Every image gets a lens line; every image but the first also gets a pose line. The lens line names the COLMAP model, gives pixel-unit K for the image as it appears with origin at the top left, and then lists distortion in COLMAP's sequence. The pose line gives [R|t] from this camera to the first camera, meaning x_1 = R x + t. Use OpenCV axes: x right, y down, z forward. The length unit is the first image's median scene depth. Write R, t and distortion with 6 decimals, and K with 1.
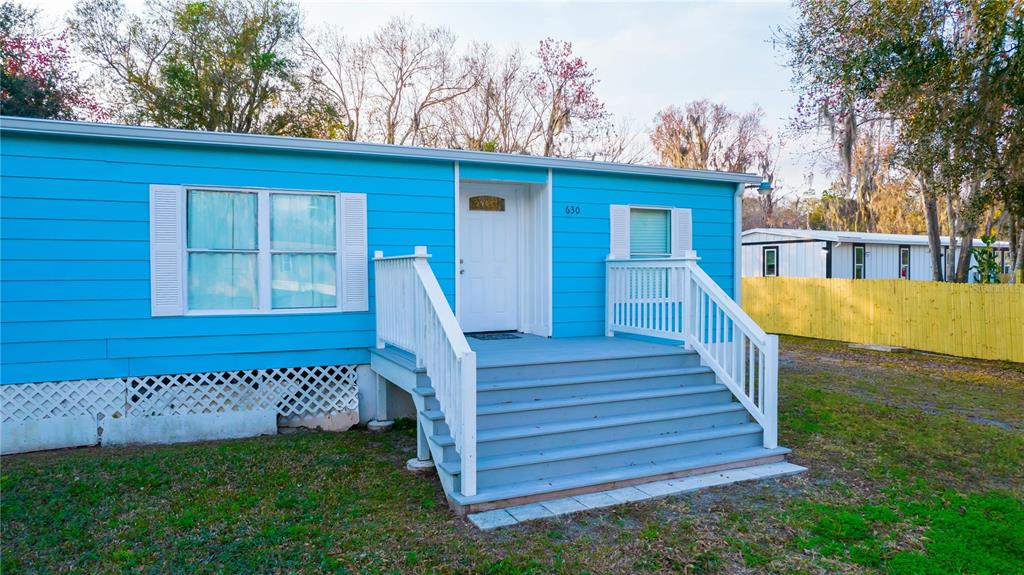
lens RADIAL K [[653.1, 0, 512.0], [0, 653.1, 287.5], [0, 0, 1]] dist [-0.027605, 0.000782]
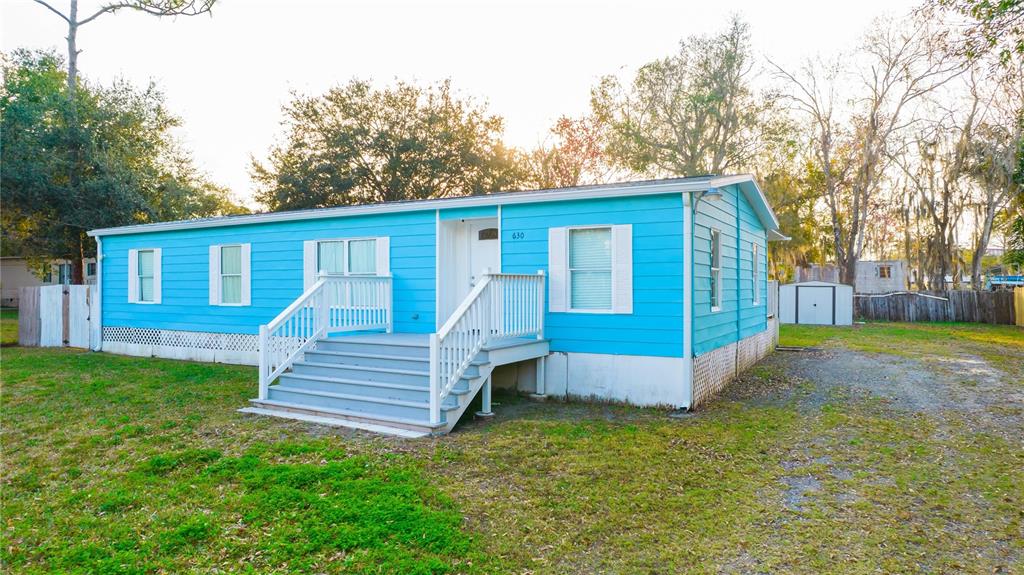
lens RADIAL K [[653.1, 0, 512.0], [0, 653.1, 287.5], [0, 0, 1]] dist [-0.027605, 0.000782]
pose [[0.574275, 0.003437, -0.818655, 1.111981], [-0.024116, 0.999628, -0.012721, -0.004055], [0.818307, 0.027048, 0.574144, 0.283428]]
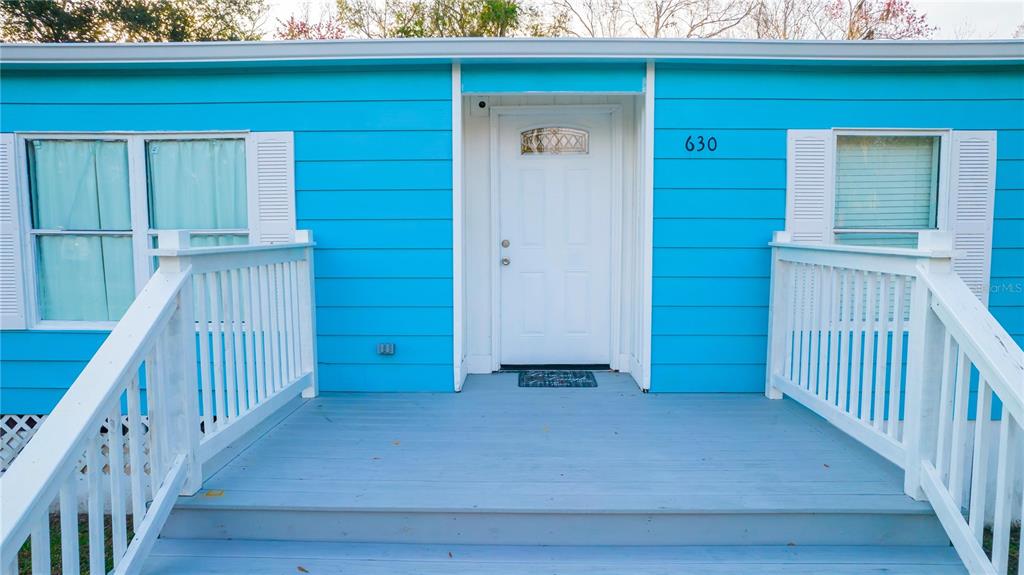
lens RADIAL K [[653.1, 0, 512.0], [0, 653.1, 287.5], [0, 0, 1]] dist [-0.027605, 0.000782]
pose [[0.901605, 0.037296, -0.430950, 0.183566], [-0.012556, 0.998113, 0.060111, -0.036868], [0.432379, -0.048785, 0.900371, 0.483941]]
